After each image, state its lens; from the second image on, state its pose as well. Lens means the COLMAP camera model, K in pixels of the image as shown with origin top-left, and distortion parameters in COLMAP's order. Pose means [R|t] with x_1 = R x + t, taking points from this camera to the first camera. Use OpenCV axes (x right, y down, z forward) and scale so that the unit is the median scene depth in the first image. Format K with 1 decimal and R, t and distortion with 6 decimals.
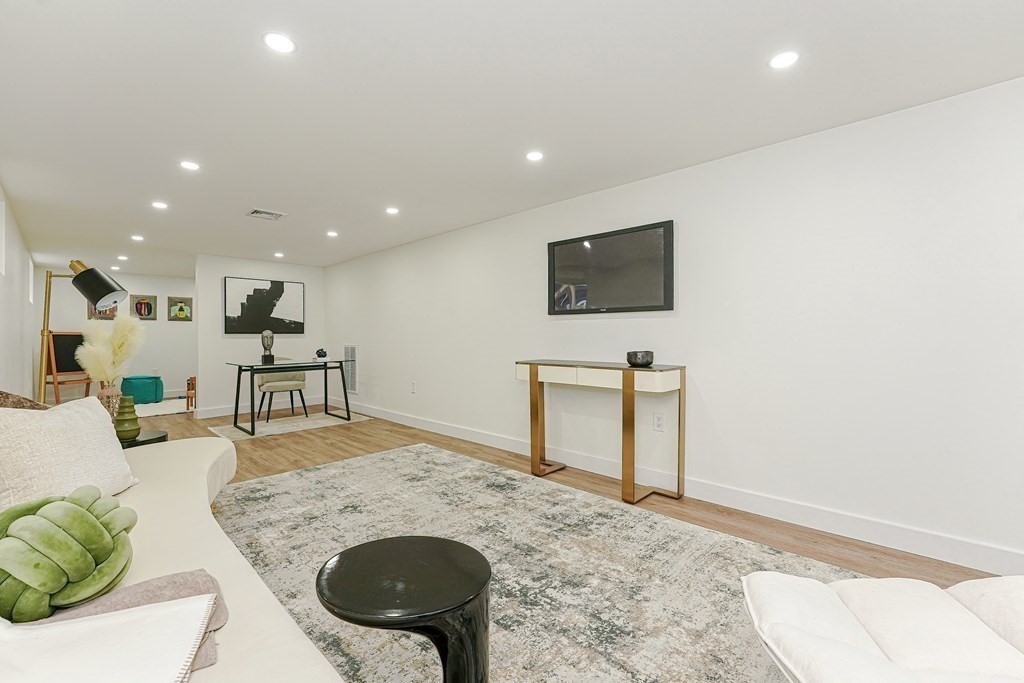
lens RADIAL K [[433.1, 0, 509.2], [0, 433.1, 344.8], [0, 0, 1]] dist [-0.022755, -0.000398]
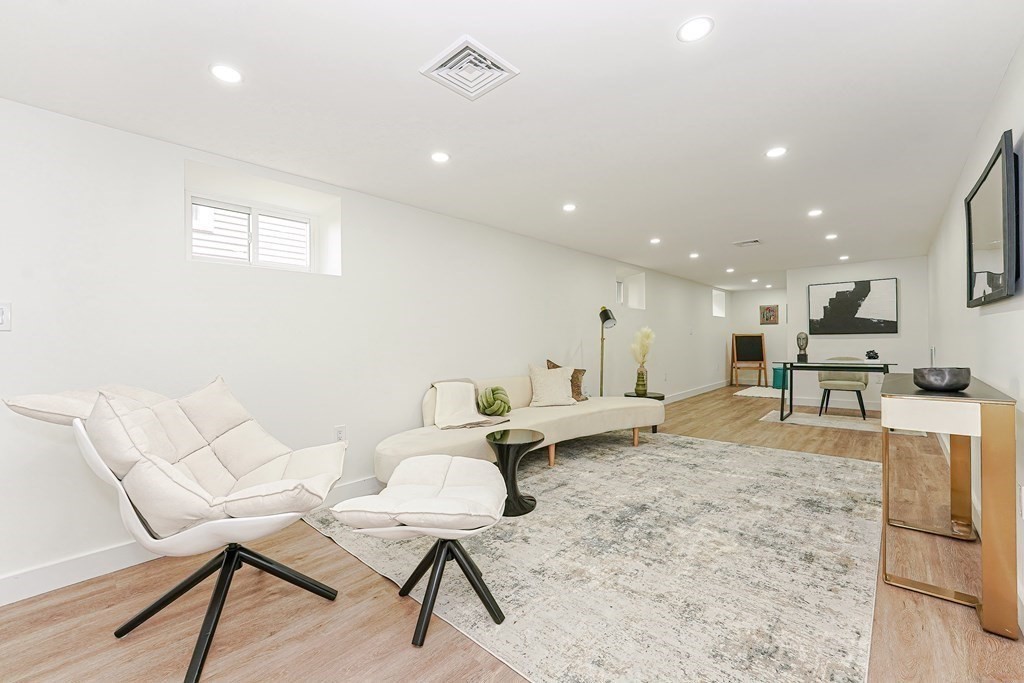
lens RADIAL K [[433.1, 0, 509.2], [0, 433.1, 344.8], [0, 0, 1]] dist [-0.022755, -0.000398]
pose [[0.010797, 0.014946, -0.999830, 0.472510], [-0.004023, 0.999881, 0.014904, -0.012773], [0.999934, 0.003861, 0.010856, 0.185135]]
